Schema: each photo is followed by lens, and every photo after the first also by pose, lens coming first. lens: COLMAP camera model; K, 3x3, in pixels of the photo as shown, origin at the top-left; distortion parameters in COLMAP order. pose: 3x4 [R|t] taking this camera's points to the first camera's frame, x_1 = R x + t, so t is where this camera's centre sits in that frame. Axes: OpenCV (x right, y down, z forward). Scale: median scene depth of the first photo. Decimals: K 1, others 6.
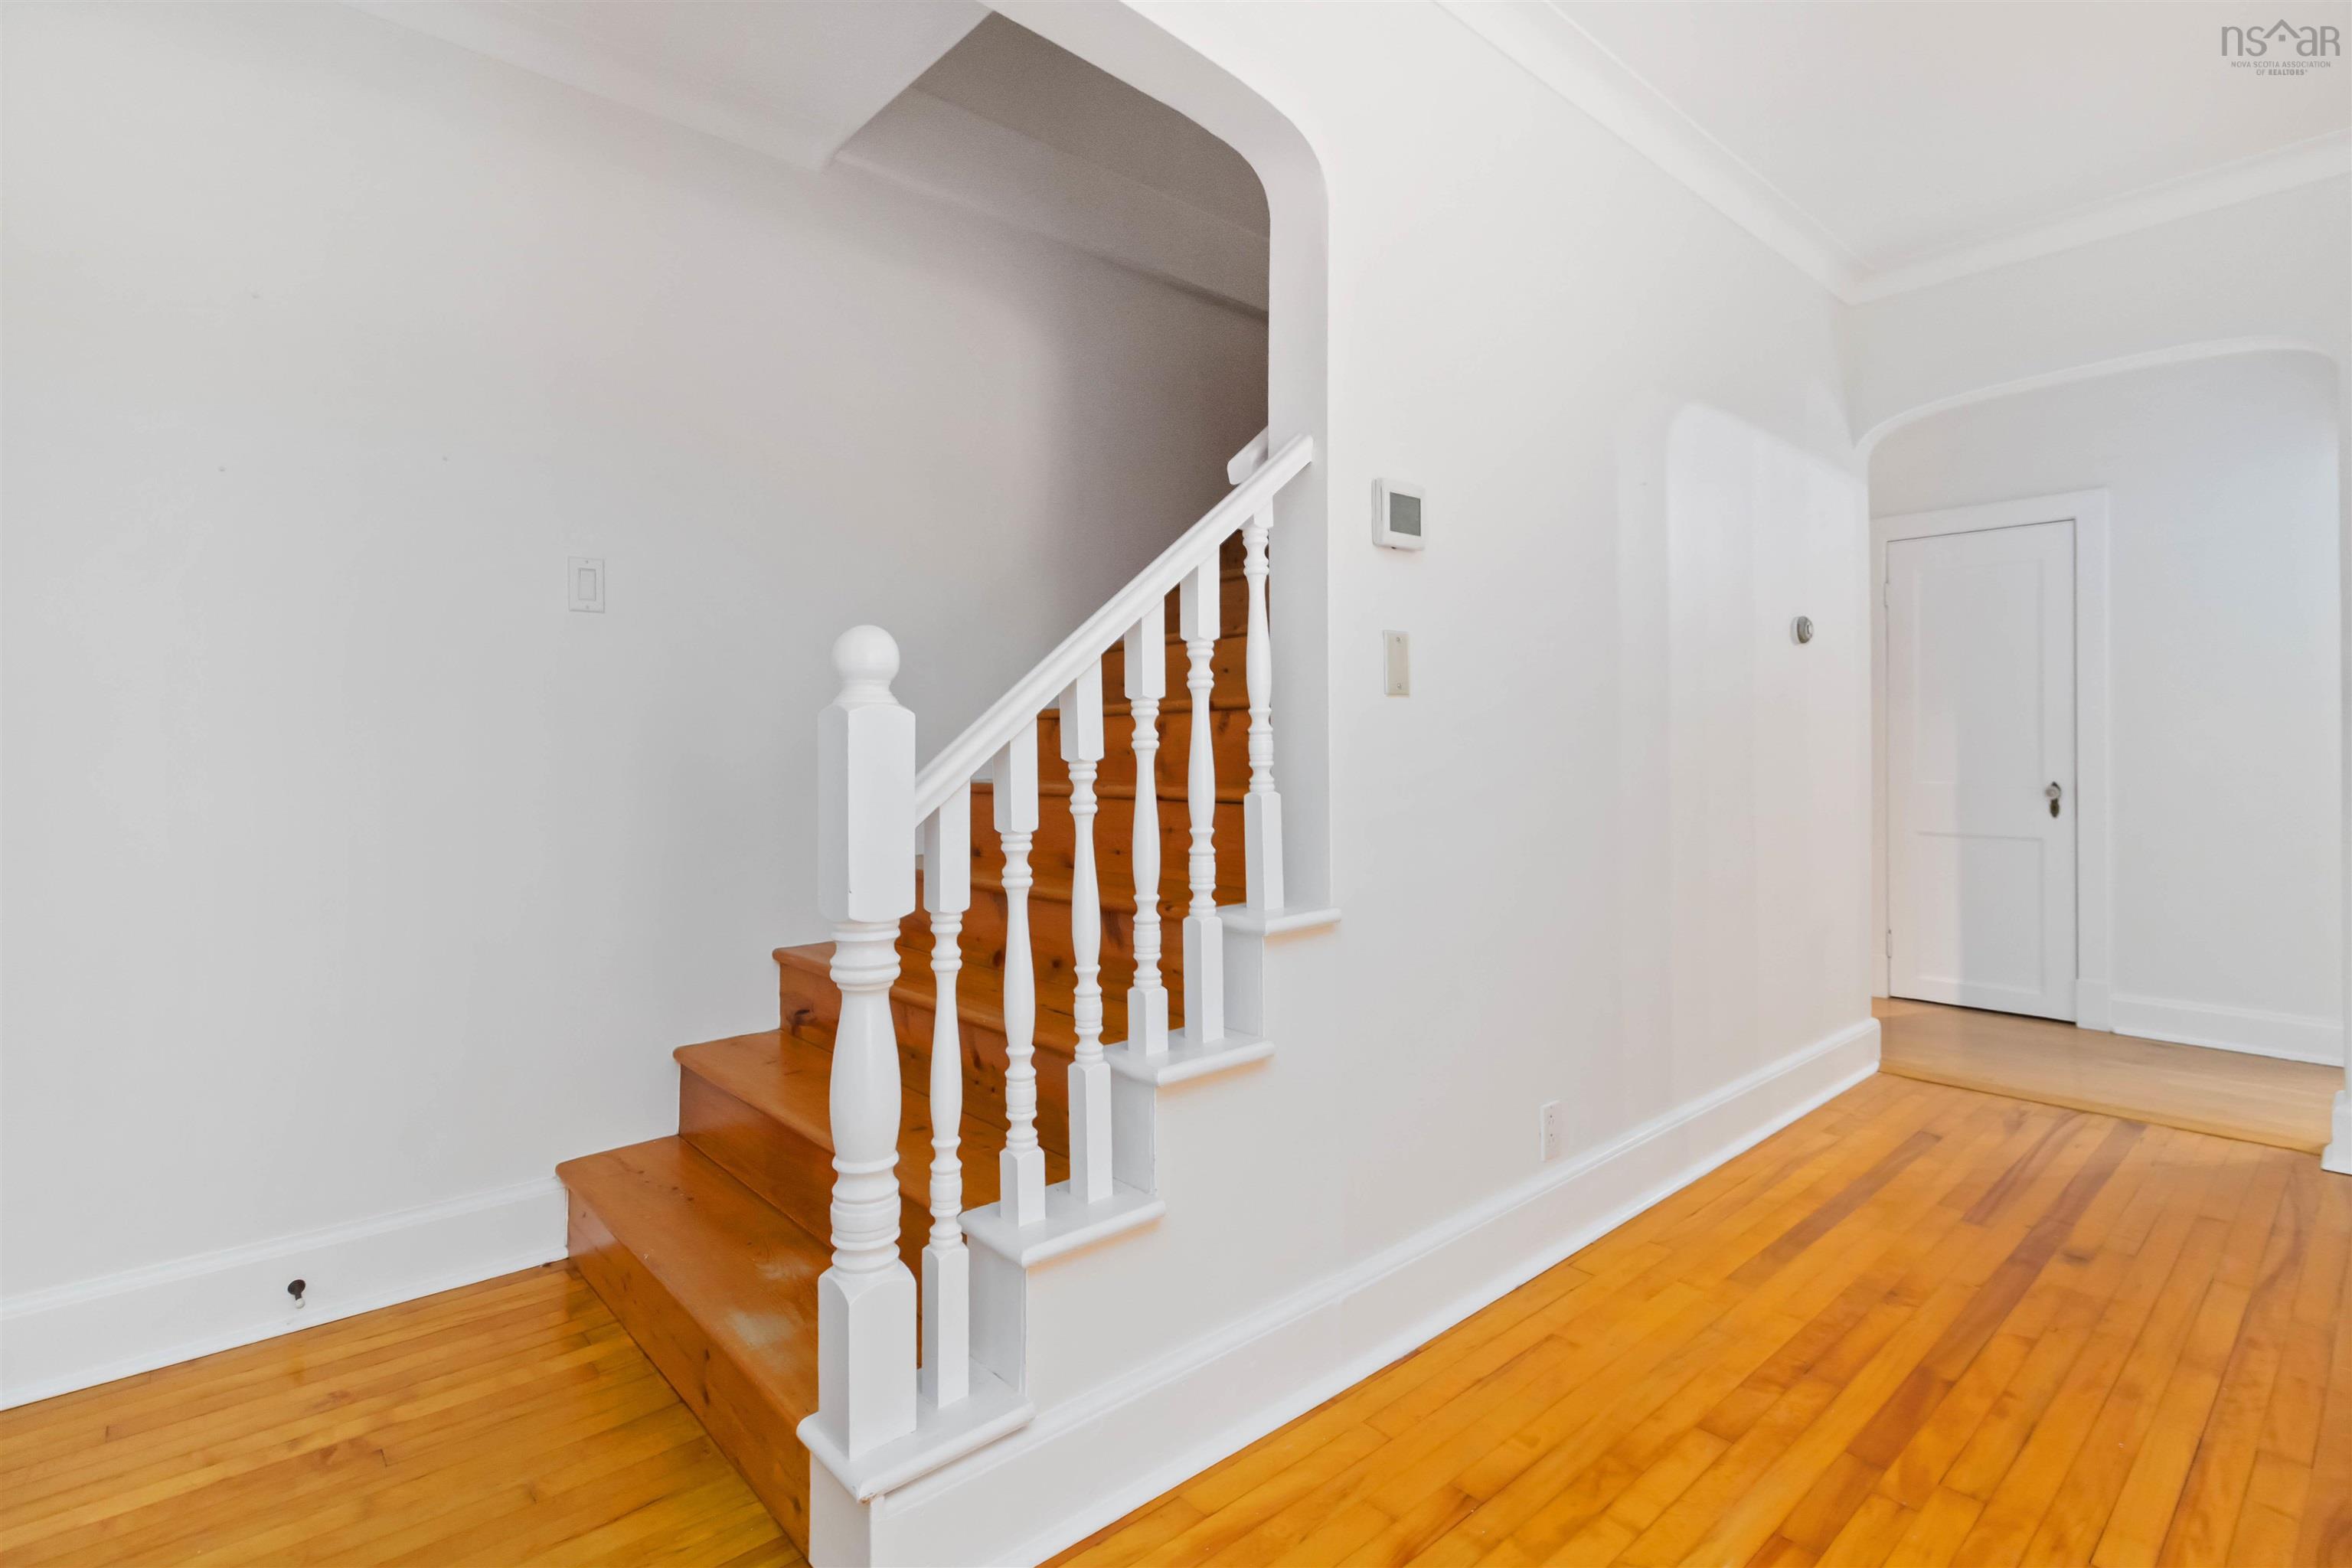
lens RADIAL K [[1099.2, 0, 1134.1], [0, 1099.2, 751.5], [0, 0, 1]] dist [-0.002433, 0.001426]
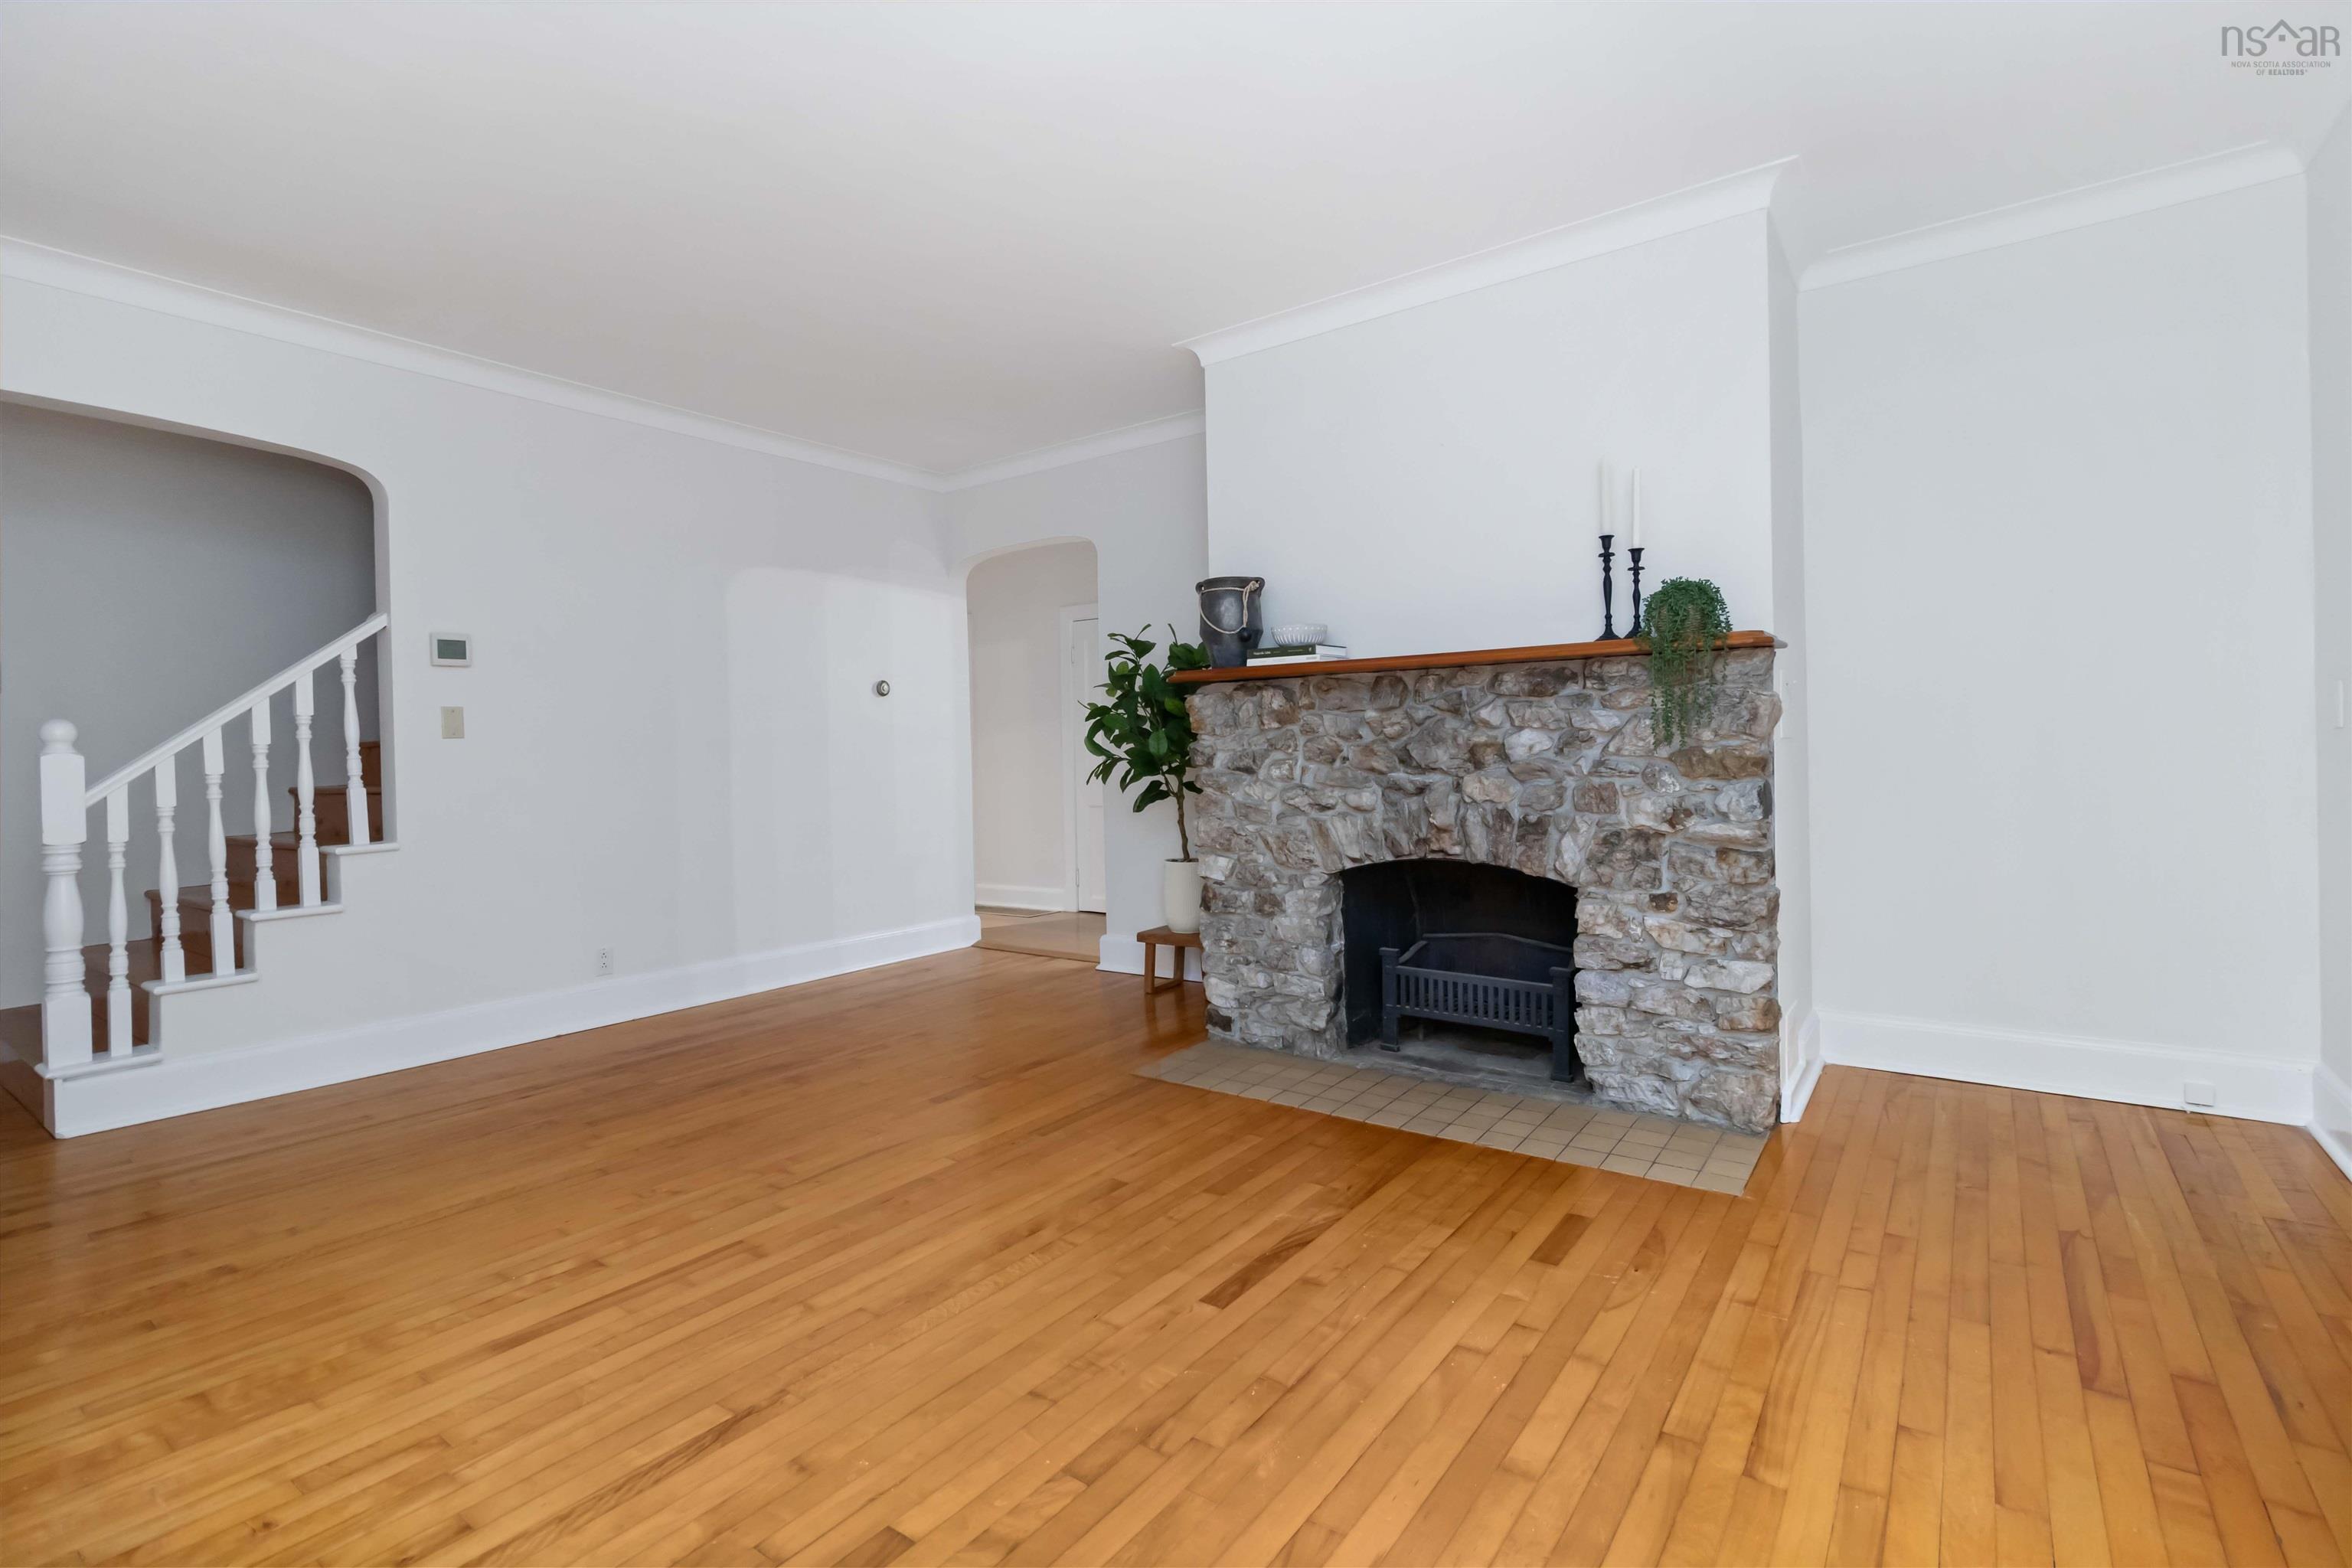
lens RADIAL K [[1099.2, 0, 1185.0], [0, 1099.2, 753.2], [0, 0, 1]] dist [-0.002433, 0.001426]
pose [[0.975702, -0.017386, 0.218410, 1.121535], [0.017956, 0.999839, -0.000624, 0.002264], [-0.218364, 0.004531, 0.975857, -1.277225]]
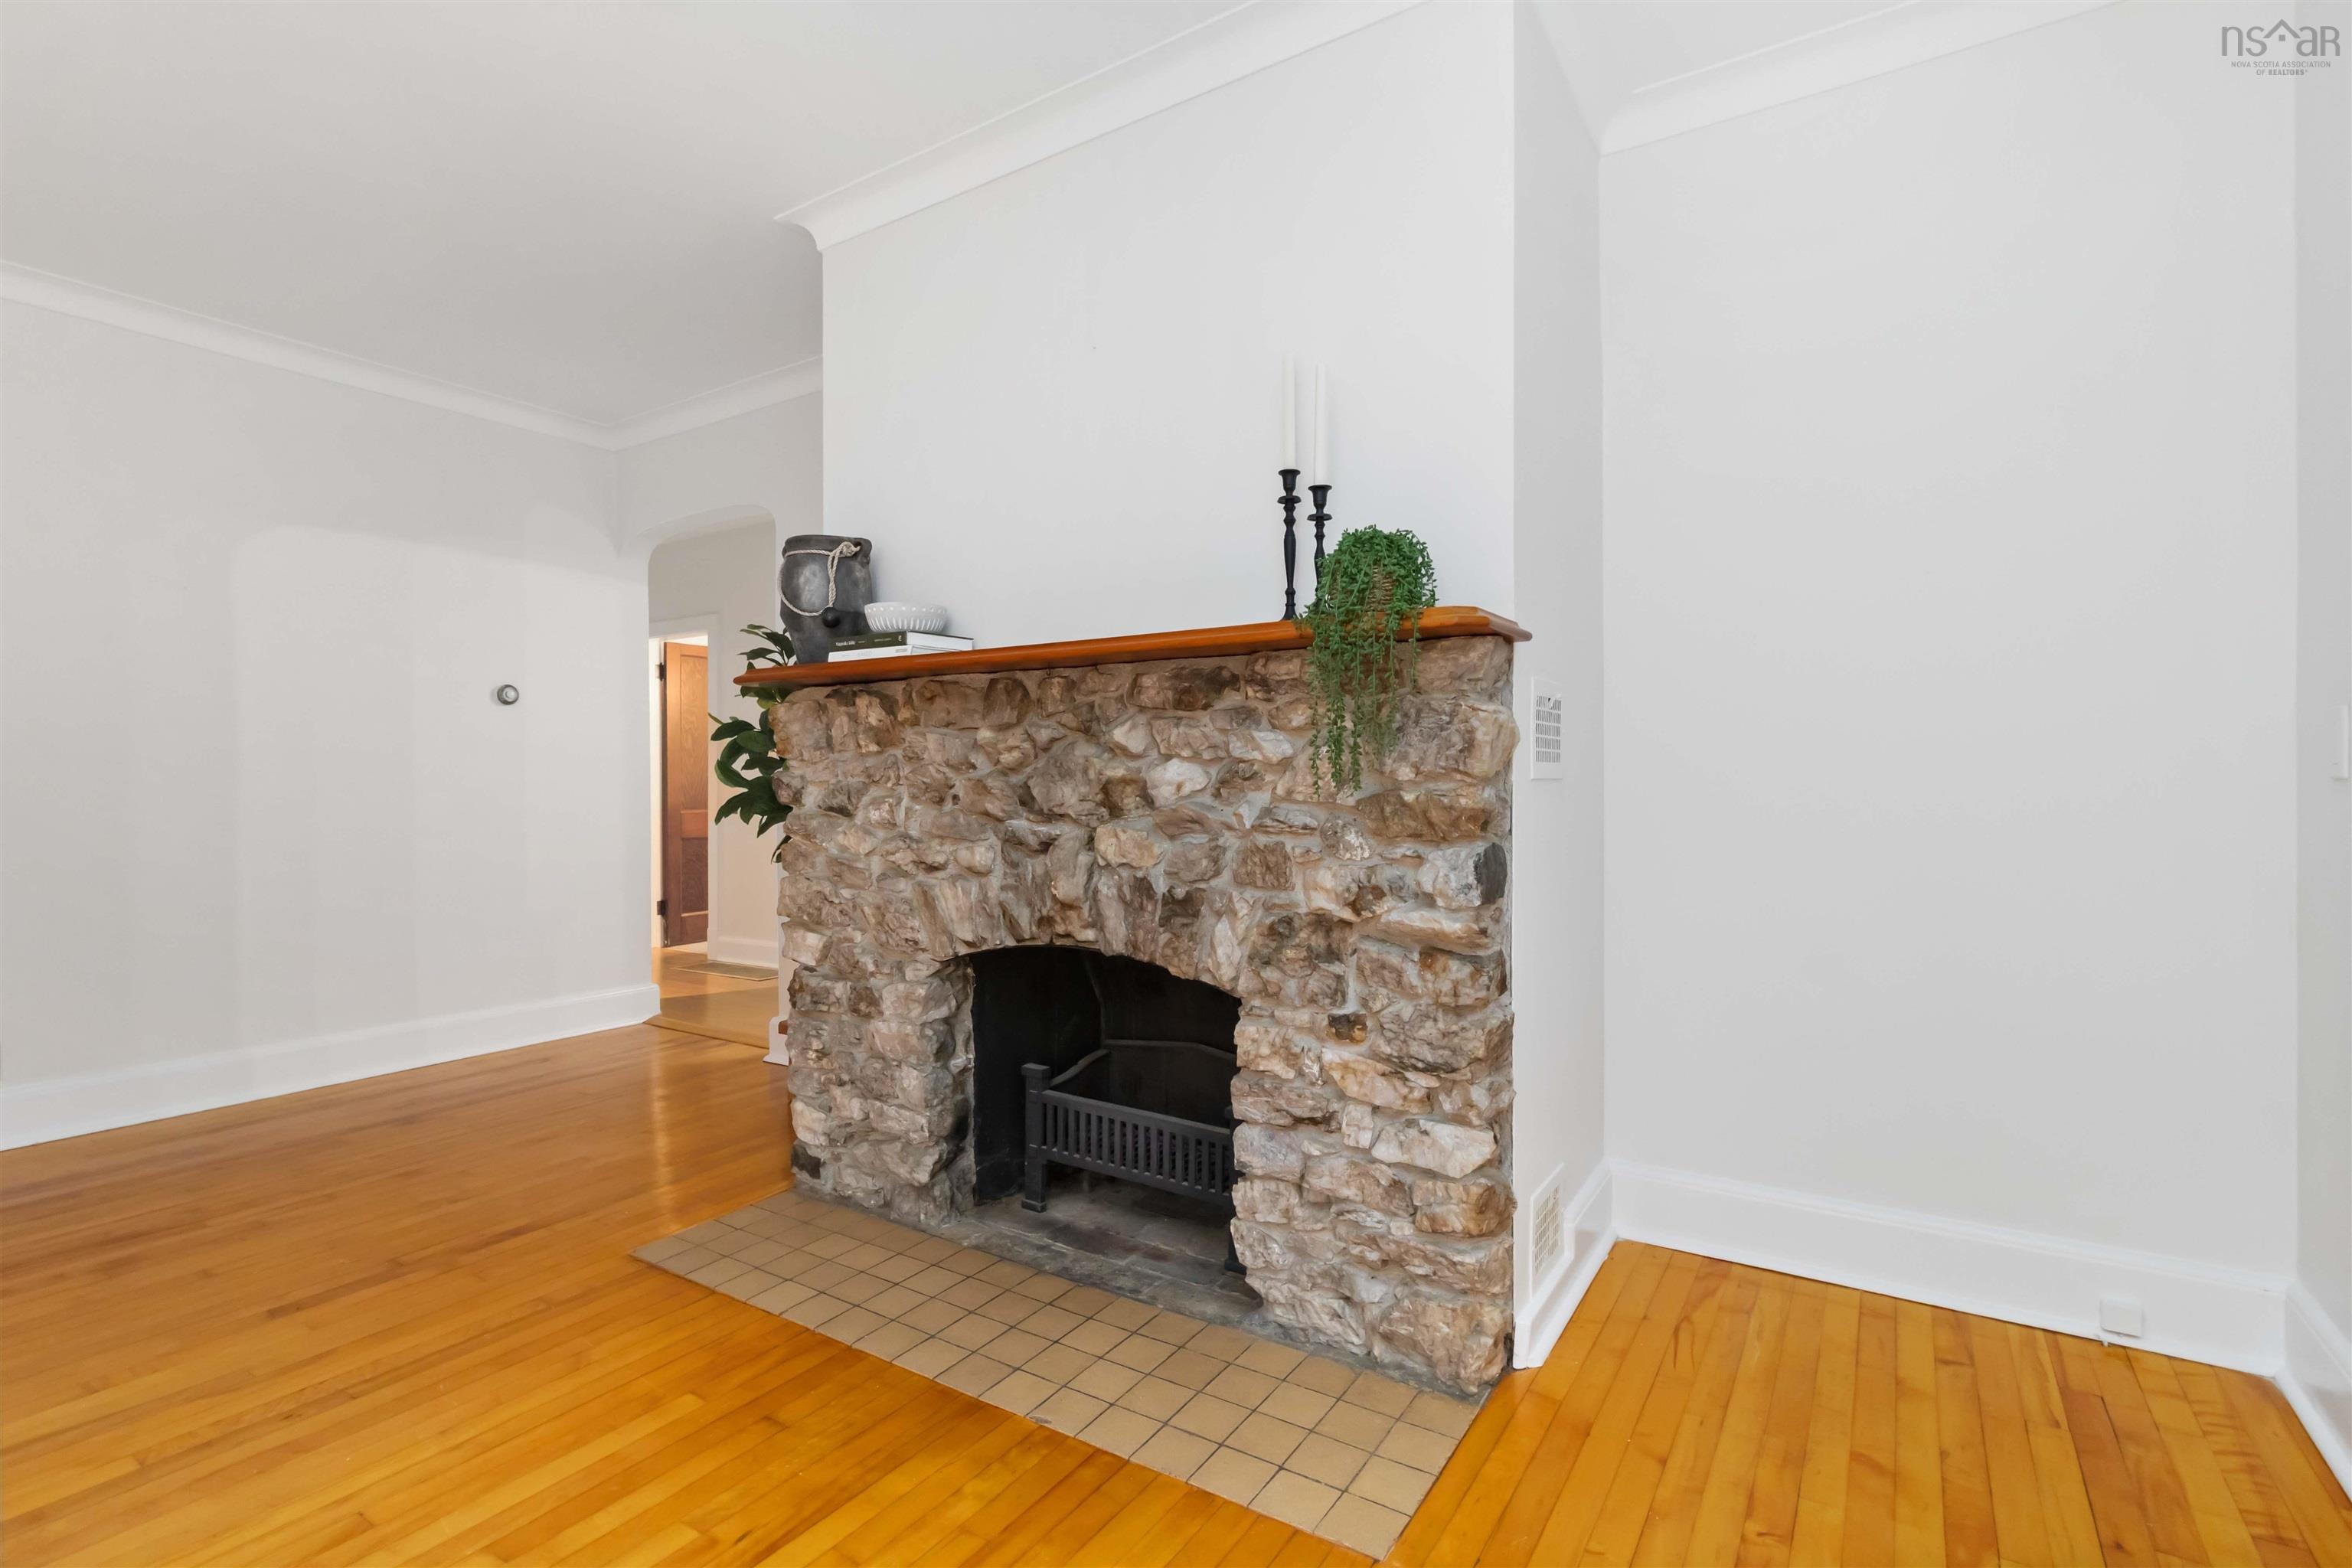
lens RADIAL K [[1099.2, 0, 1199.8], [0, 1099.2, 785.6], [0, 0, 1]] dist [-0.002433, 0.001426]
pose [[0.960684, -0.001130, 0.277640, 1.699499], [0.000642, 0.999998, 0.001847, -0.001303], [-0.277642, -0.001597, 0.960683, -0.847658]]
